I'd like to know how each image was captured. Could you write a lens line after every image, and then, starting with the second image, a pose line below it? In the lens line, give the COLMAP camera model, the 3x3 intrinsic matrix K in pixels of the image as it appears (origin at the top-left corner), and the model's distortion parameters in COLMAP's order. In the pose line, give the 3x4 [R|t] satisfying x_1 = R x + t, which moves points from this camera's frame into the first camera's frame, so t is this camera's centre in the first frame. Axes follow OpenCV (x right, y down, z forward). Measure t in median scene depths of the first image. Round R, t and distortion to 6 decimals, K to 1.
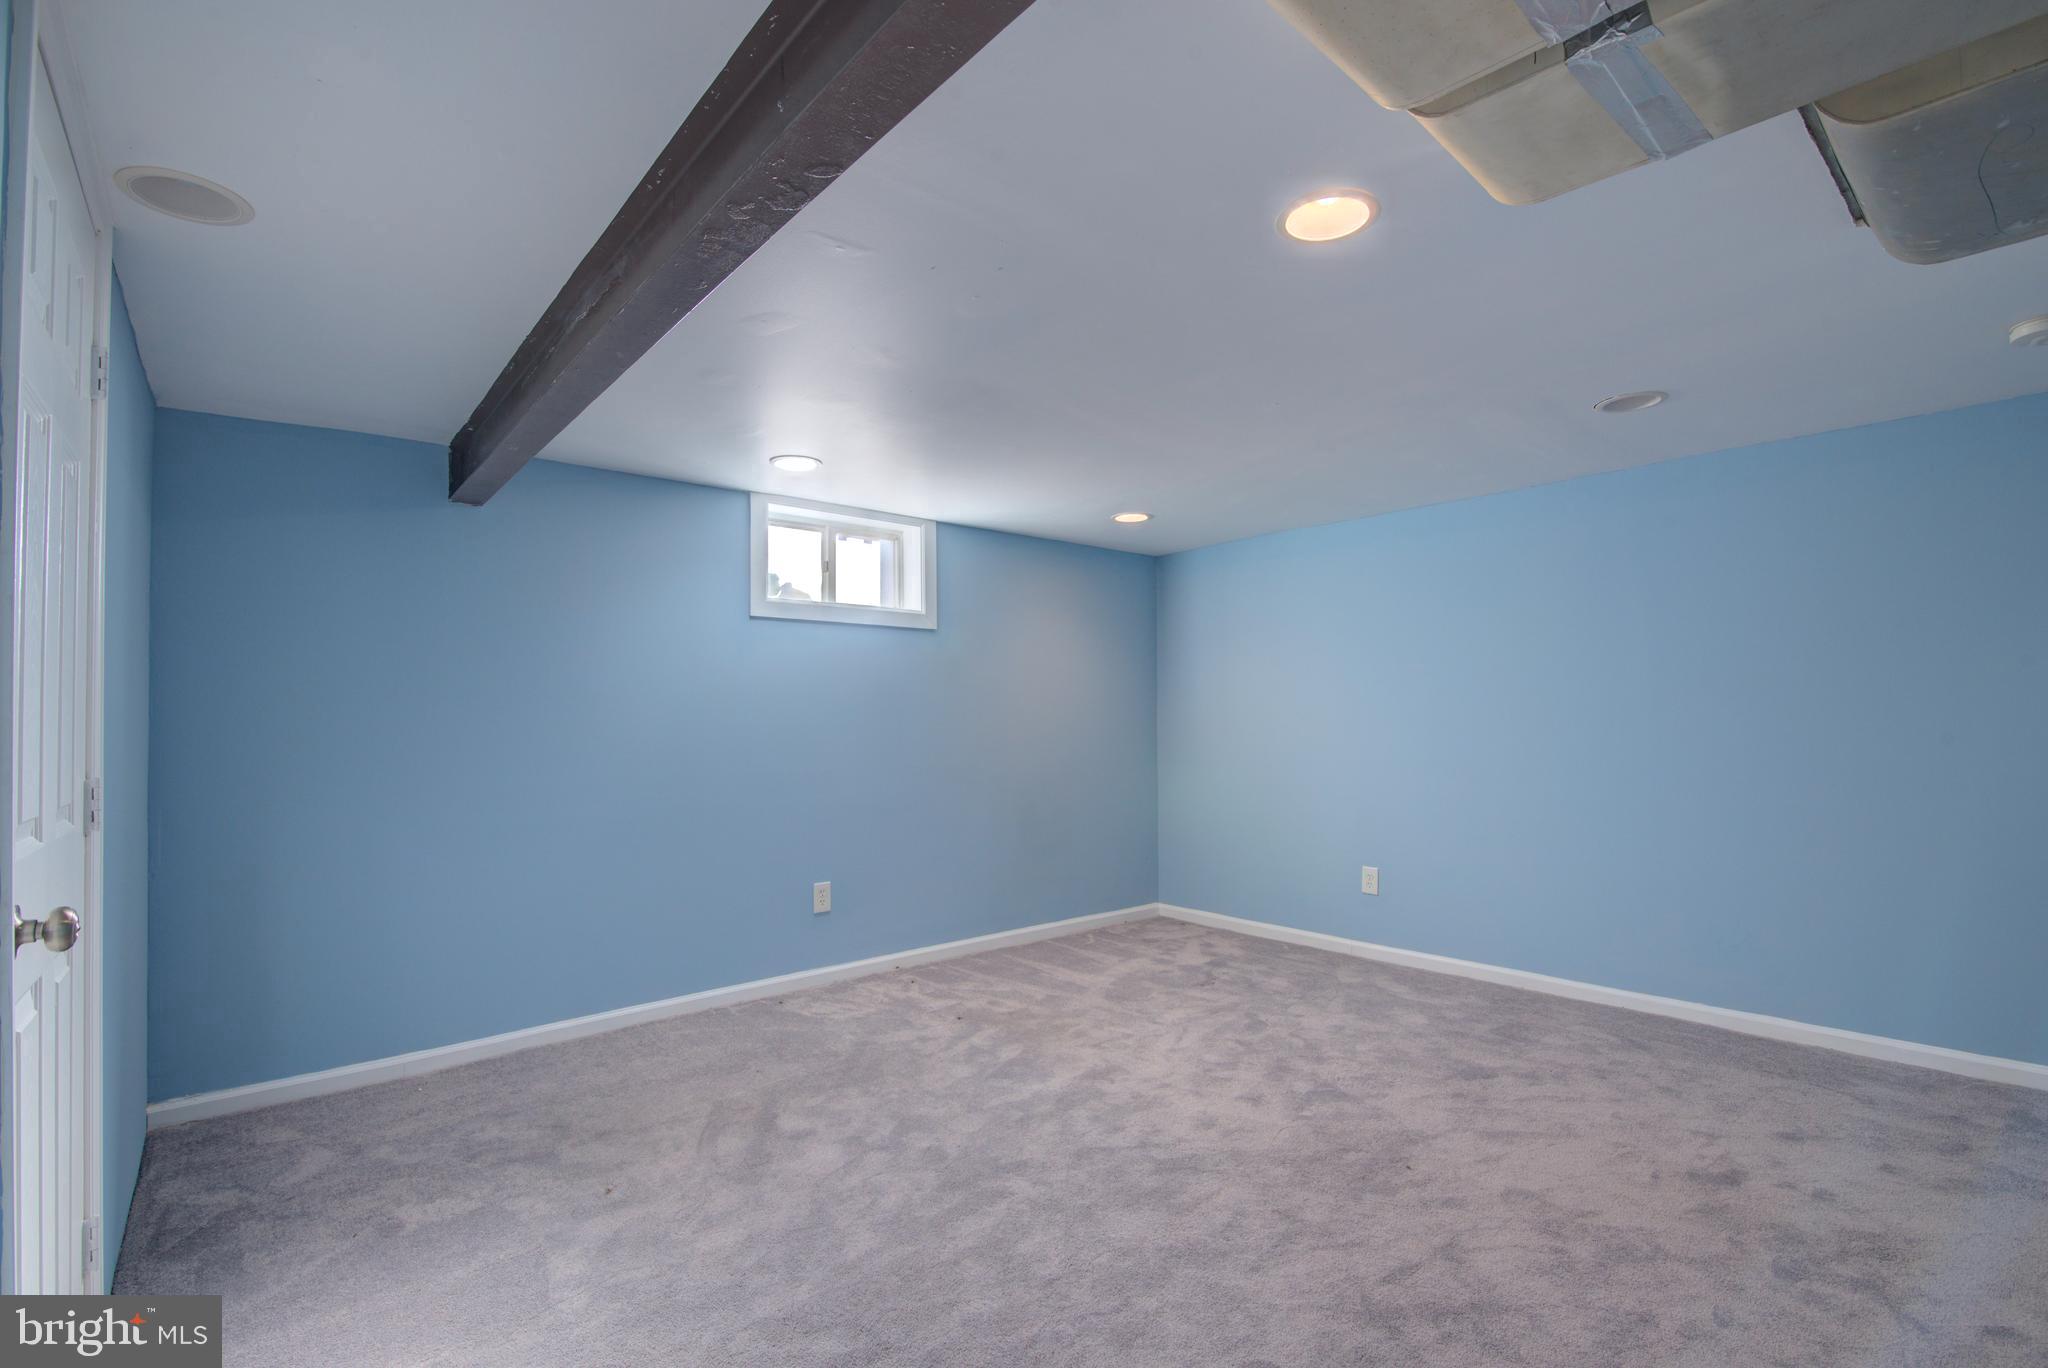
lens RADIAL K [[932.0, 0, 1023.4], [0, 932.0, 692.7], [0, 0, 1]] dist [-0.020951, 0.001091]
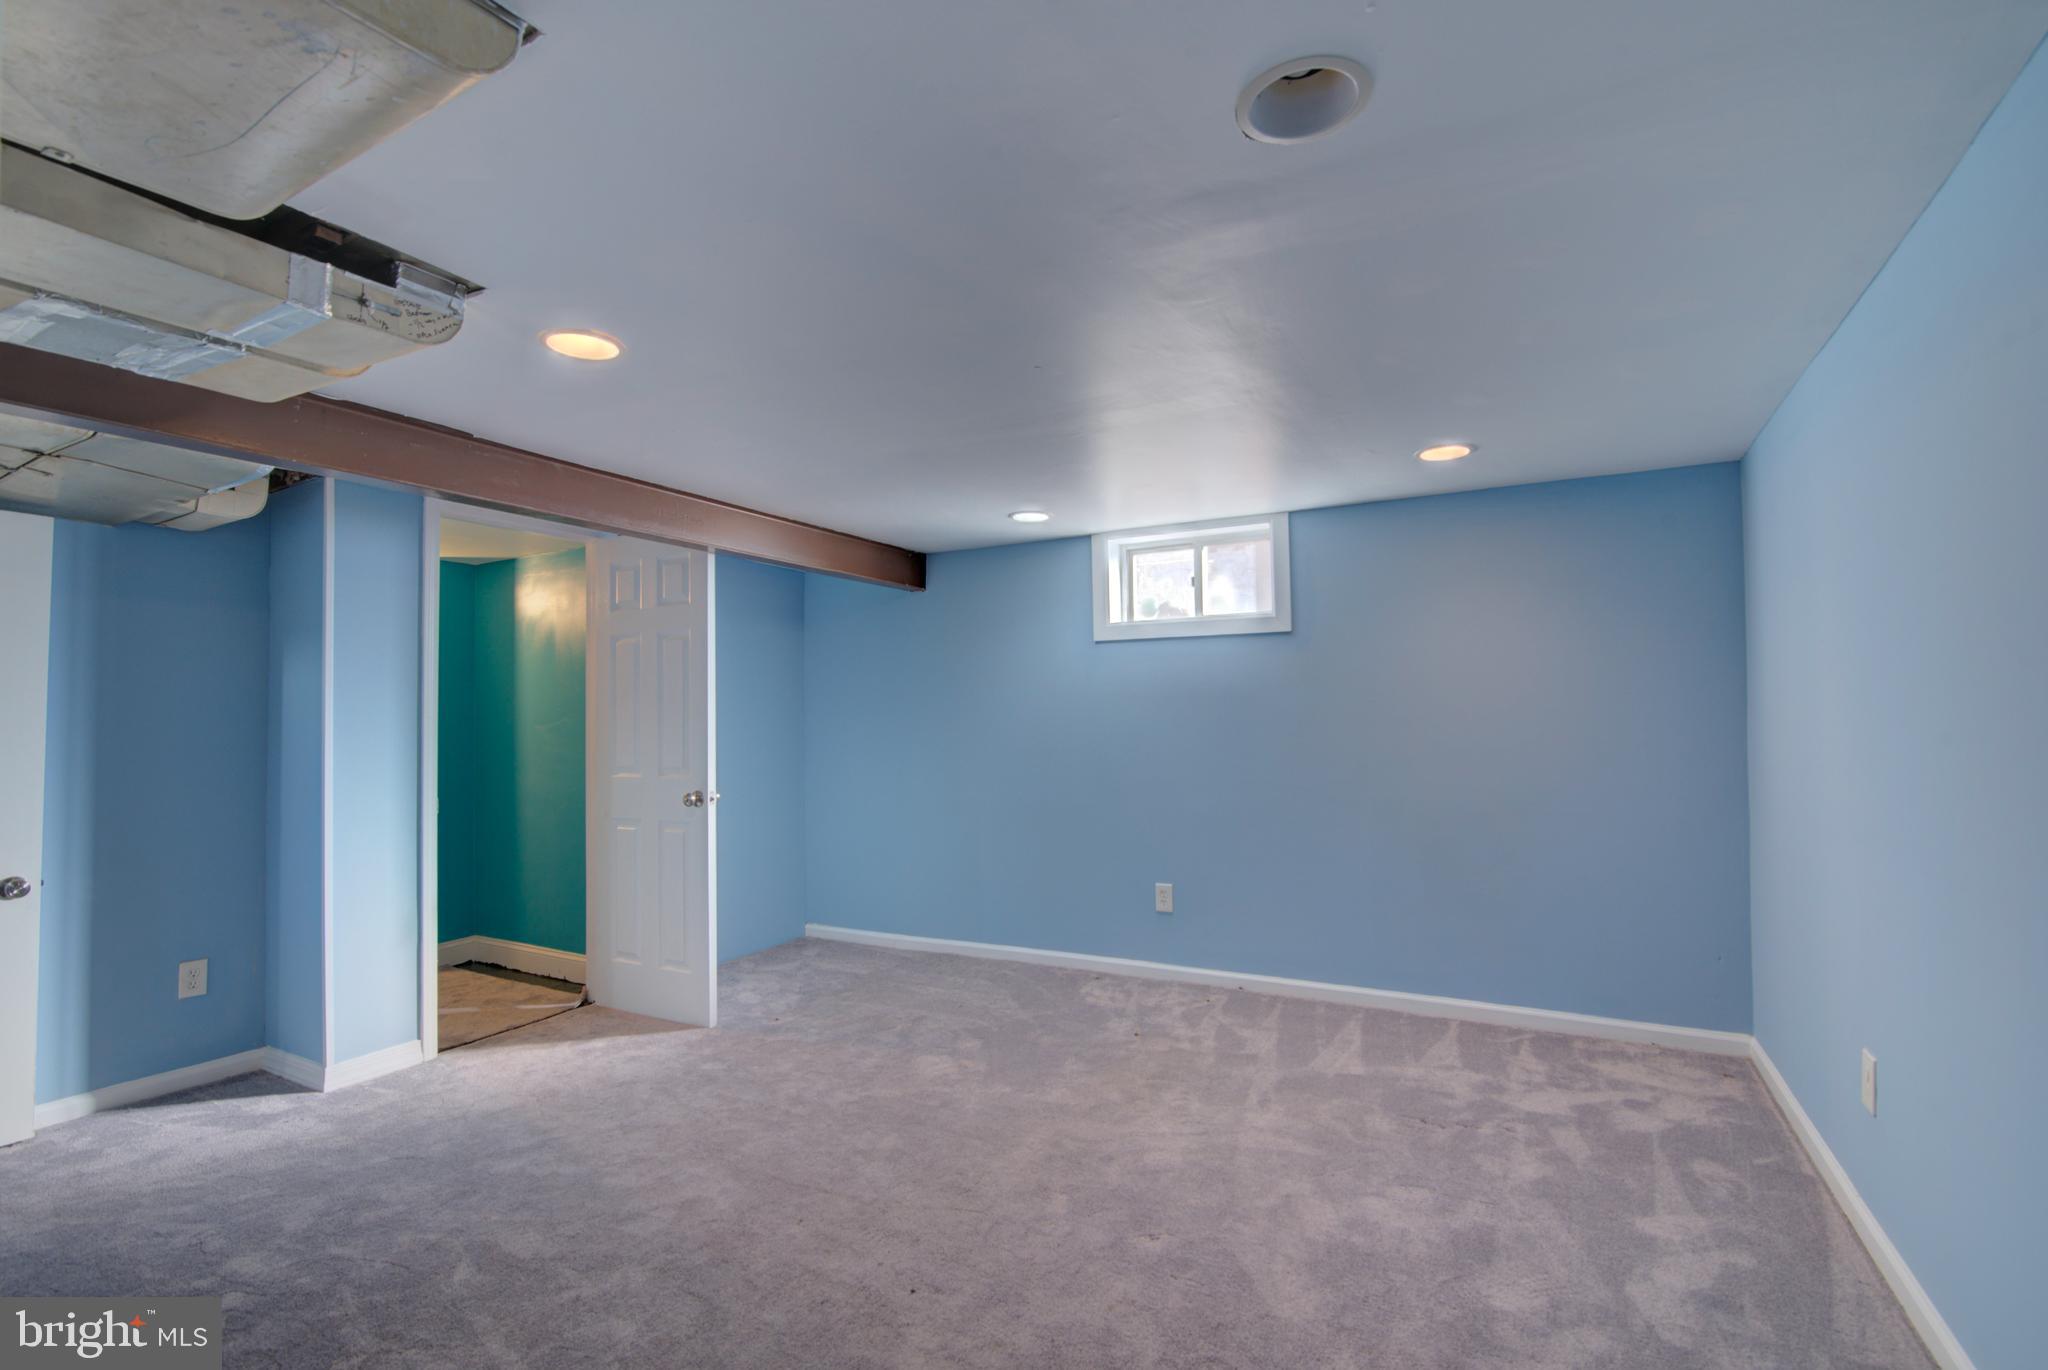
lens RADIAL K [[932.0, 0, 1023.4], [0, 932.0, 693.7], [0, 0, 1]] dist [-0.020951, 0.001091]
pose [[0.346931, -0.027914, -0.937475, 0.703535], [0.031838, 0.999331, -0.017973, 0.001208], [0.937350, -0.023612, 0.347588, 0.468609]]
